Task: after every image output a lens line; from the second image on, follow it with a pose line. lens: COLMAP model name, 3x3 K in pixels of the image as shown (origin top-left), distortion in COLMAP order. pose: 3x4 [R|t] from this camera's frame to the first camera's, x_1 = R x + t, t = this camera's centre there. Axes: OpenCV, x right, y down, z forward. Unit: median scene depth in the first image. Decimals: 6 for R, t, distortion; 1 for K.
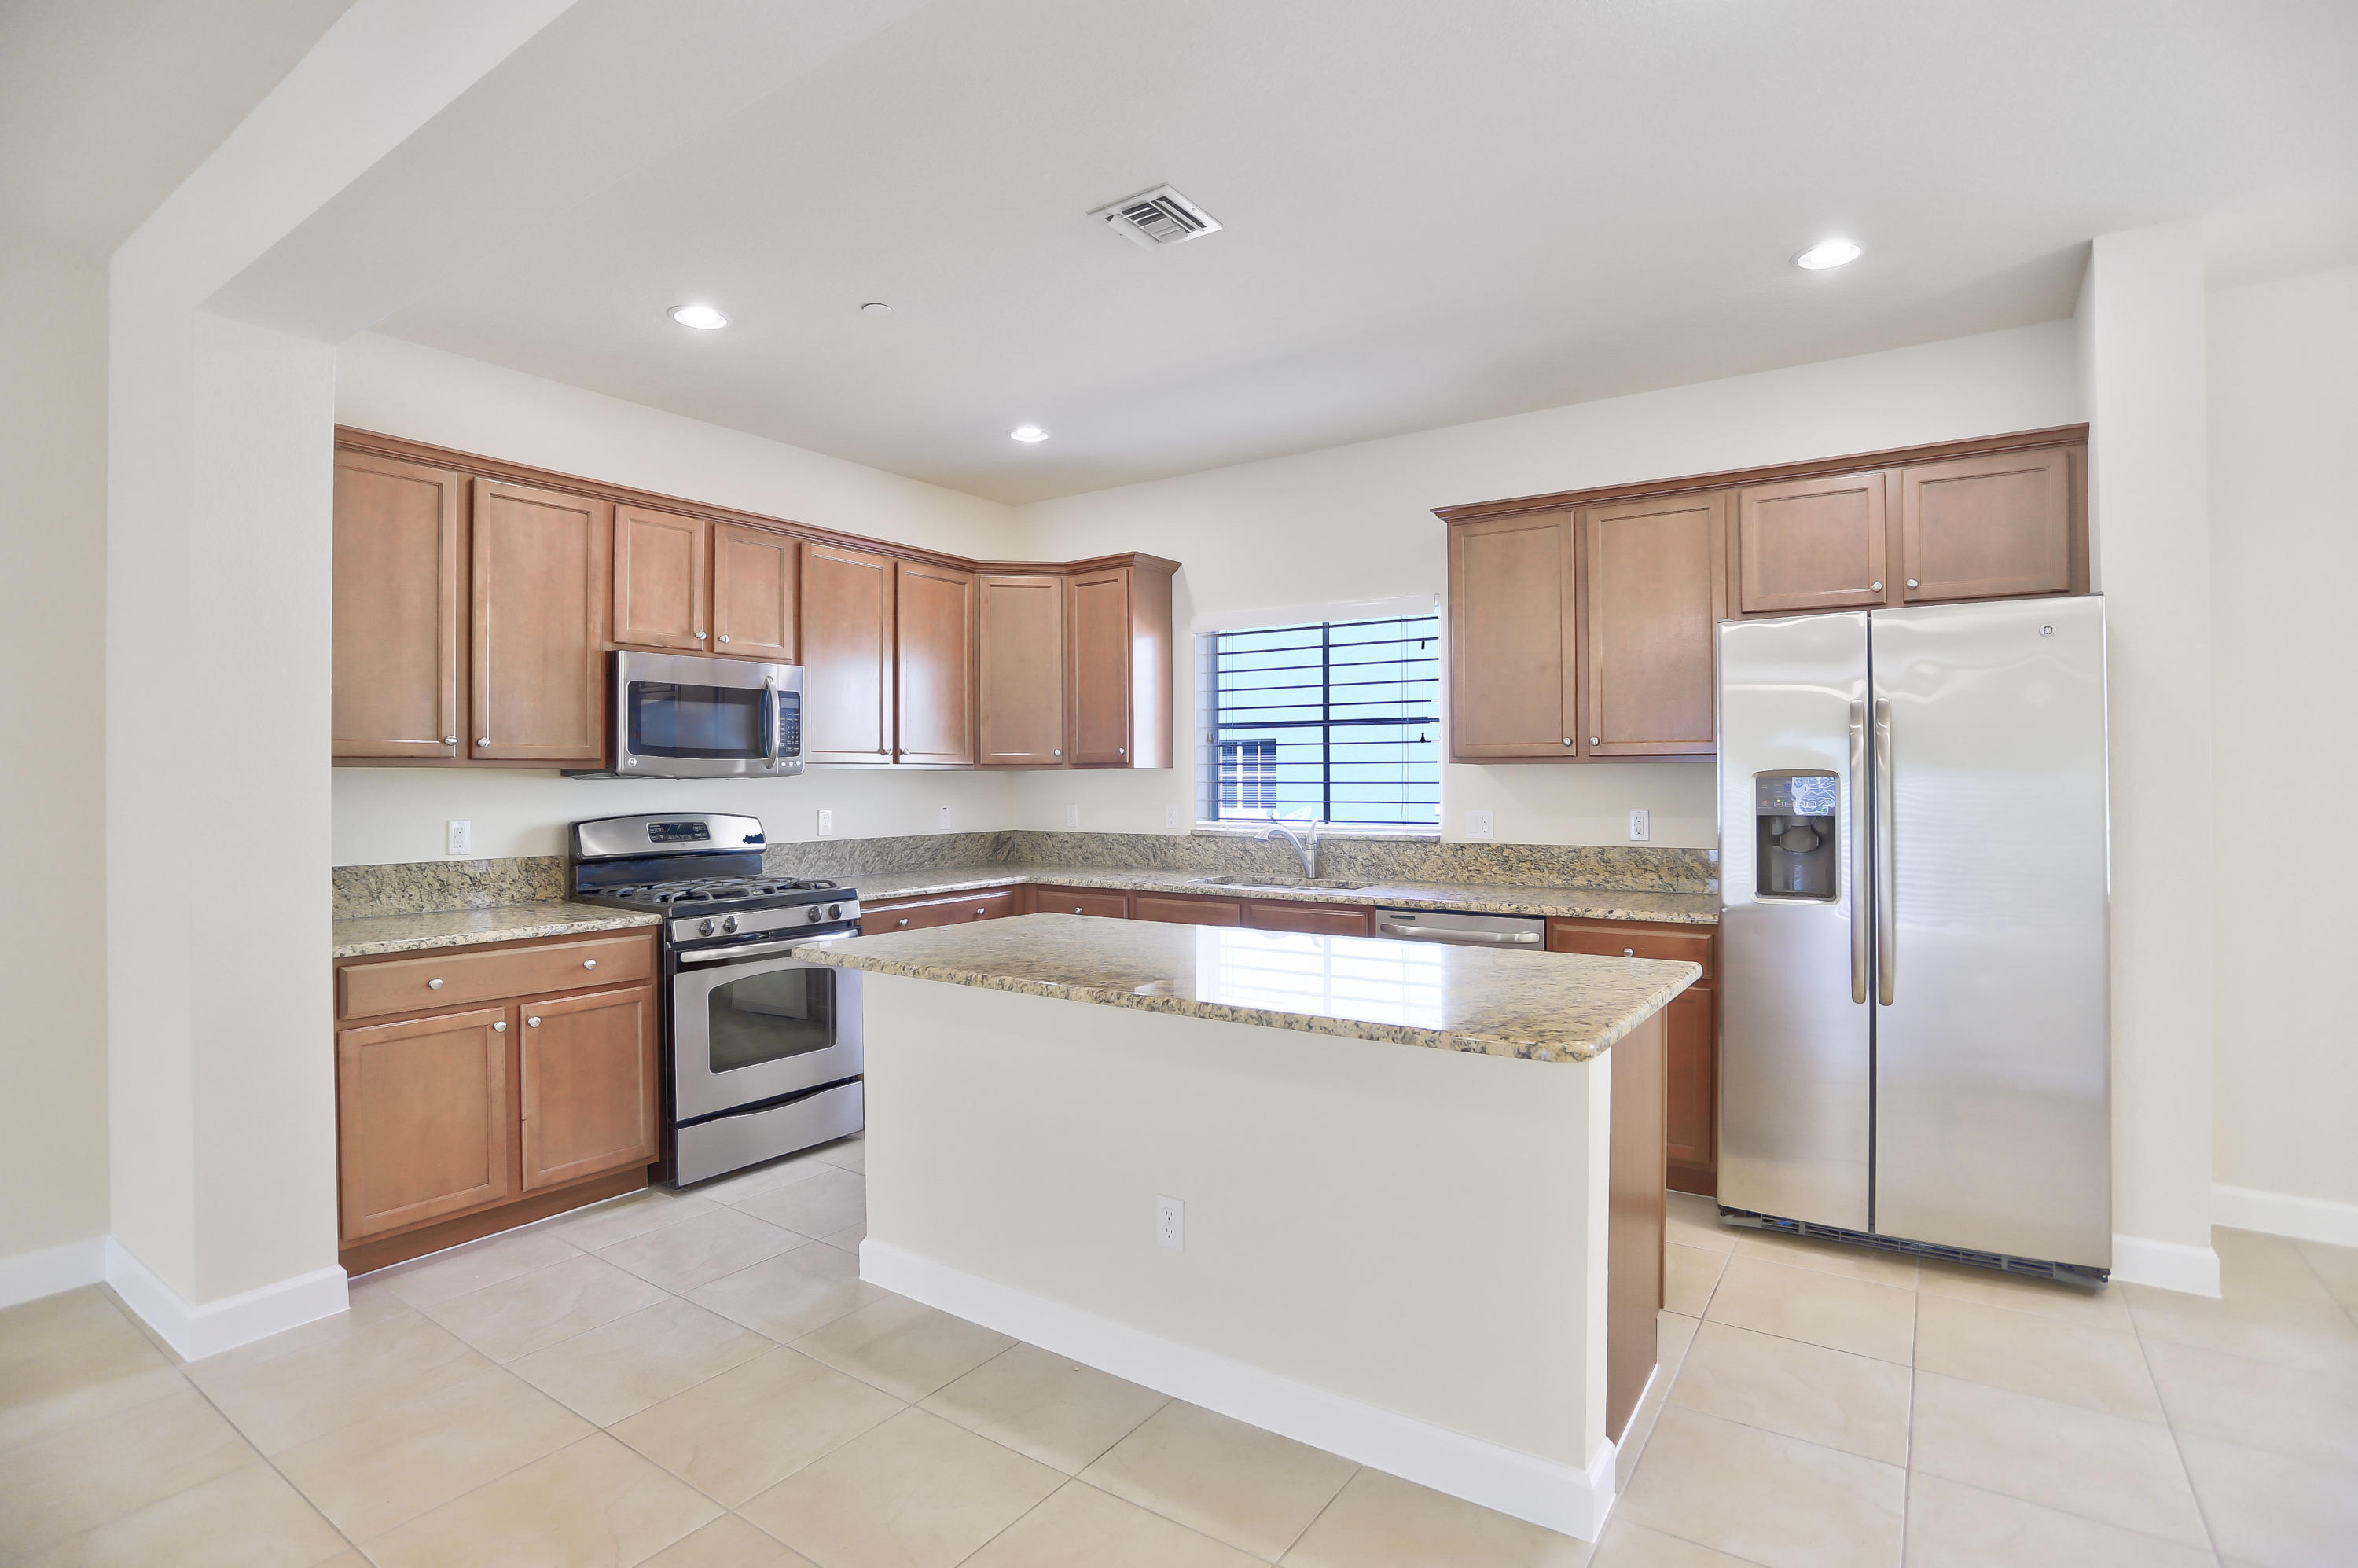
lens RADIAL K [[1131.7, 0, 1174.2], [0, 1131.7, 779.8], [0, 0, 1]] dist [-0.030810, 0.007311]
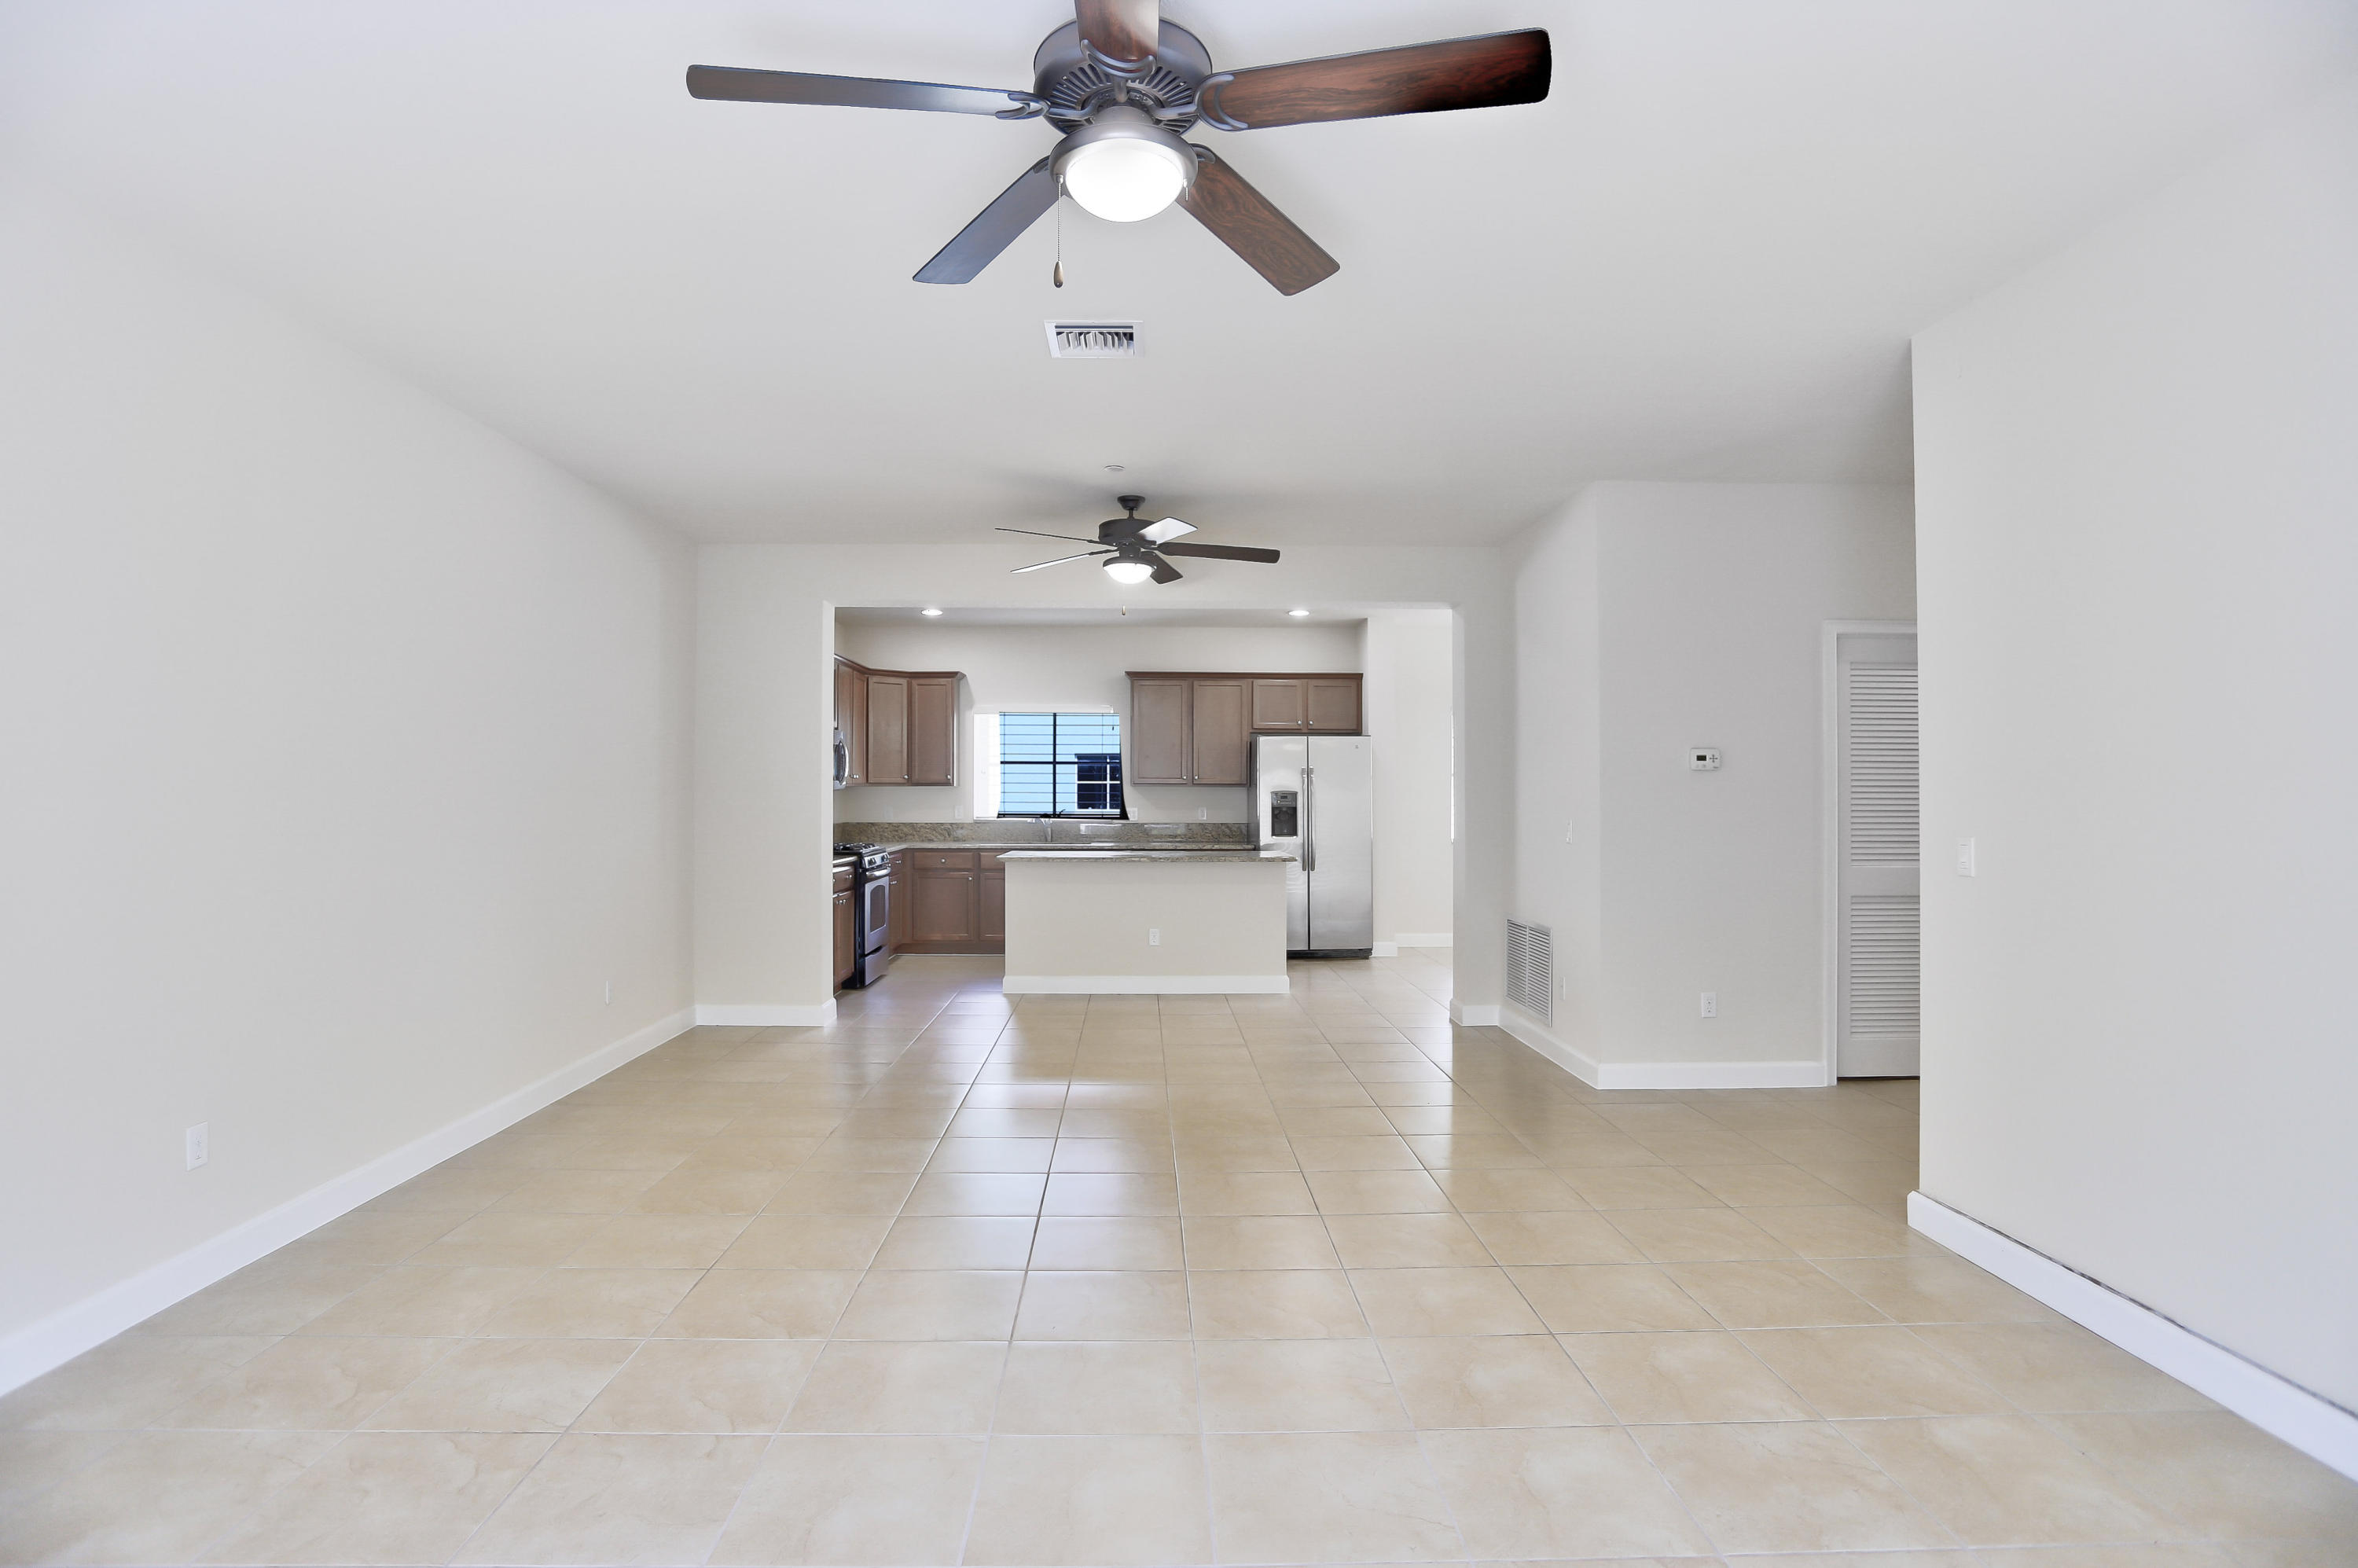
lens RADIAL K [[1268.2, 0, 1132.1], [0, 1268.2, 768.1], [0, 0, 1]] dist [-0.048859, 0.004194]
pose [[0.832645, 0.016519, 0.553561, -1.143038], [-0.005739, 0.999759, -0.021202, 0.002864], [-0.553777, 0.014477, 0.832539, -1.079343]]
